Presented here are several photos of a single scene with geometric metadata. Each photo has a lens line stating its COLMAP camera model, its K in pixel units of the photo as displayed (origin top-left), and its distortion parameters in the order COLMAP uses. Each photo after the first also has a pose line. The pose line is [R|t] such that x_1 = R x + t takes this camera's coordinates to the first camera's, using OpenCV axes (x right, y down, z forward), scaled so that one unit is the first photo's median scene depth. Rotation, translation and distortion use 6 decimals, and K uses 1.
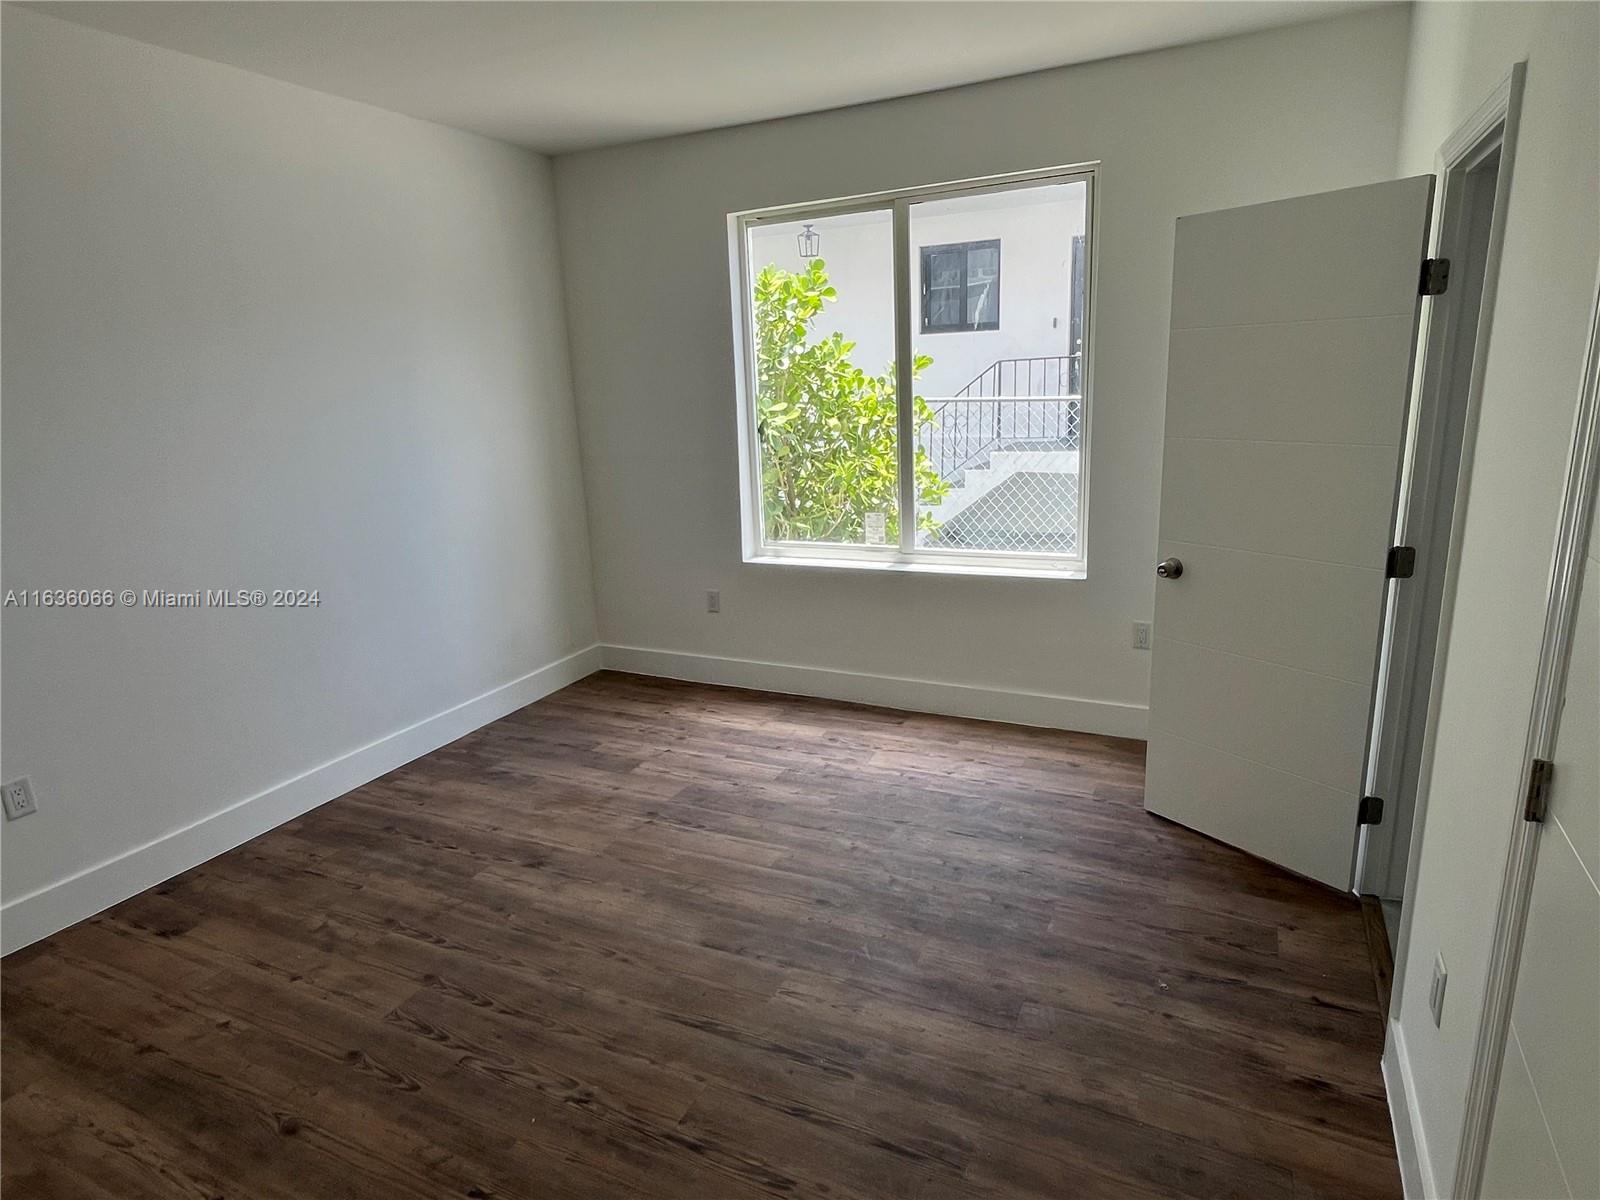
lens RADIAL K [[919.8, 0, 800.0], [0, 919.8, 600.0], [0, 0, 1]] dist [0.000171, -0.000708]
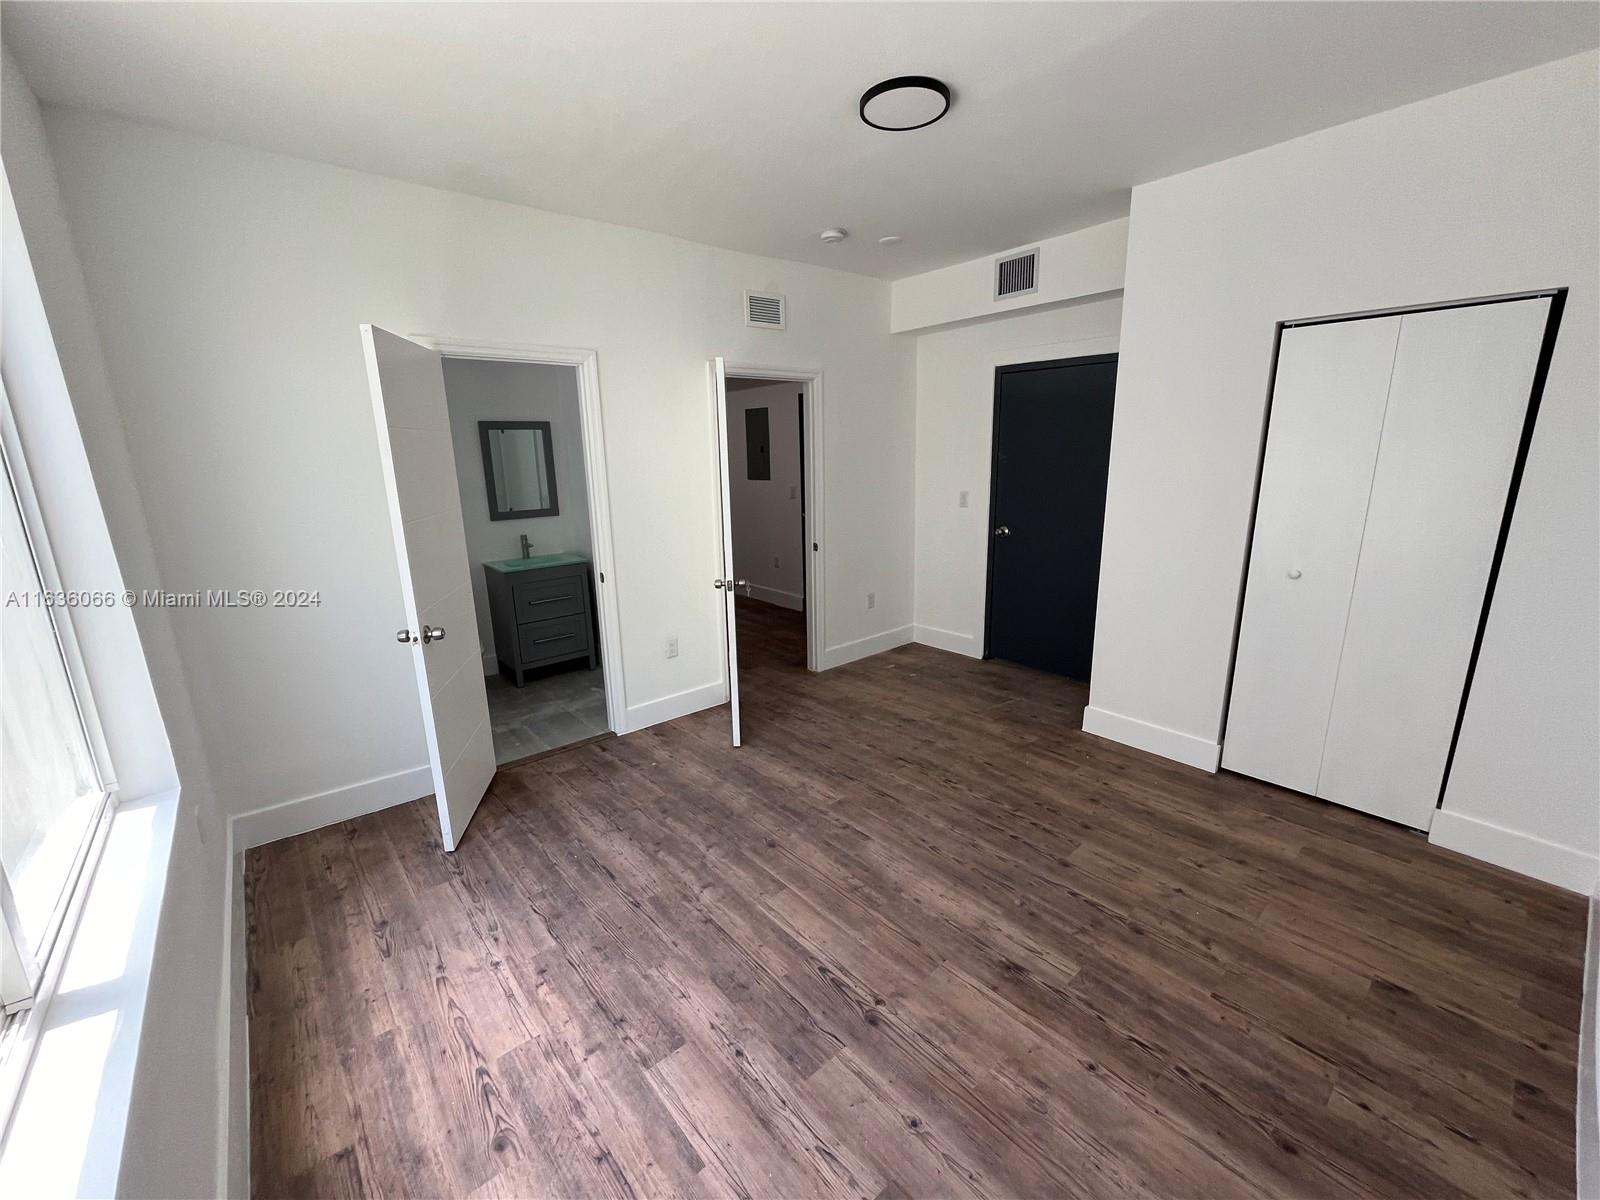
lens RADIAL K [[649.1, 0, 800.0], [0, 649.1, 600.0], [0, 0, 1]] dist [0.000130, 0.000035]
pose [[-0.914188, -0.037406, 0.403560, -0.347671], [0.151068, 0.892525, 0.424945, -0.346880], [-0.376083, 0.449445, -0.810284, 1.464684]]
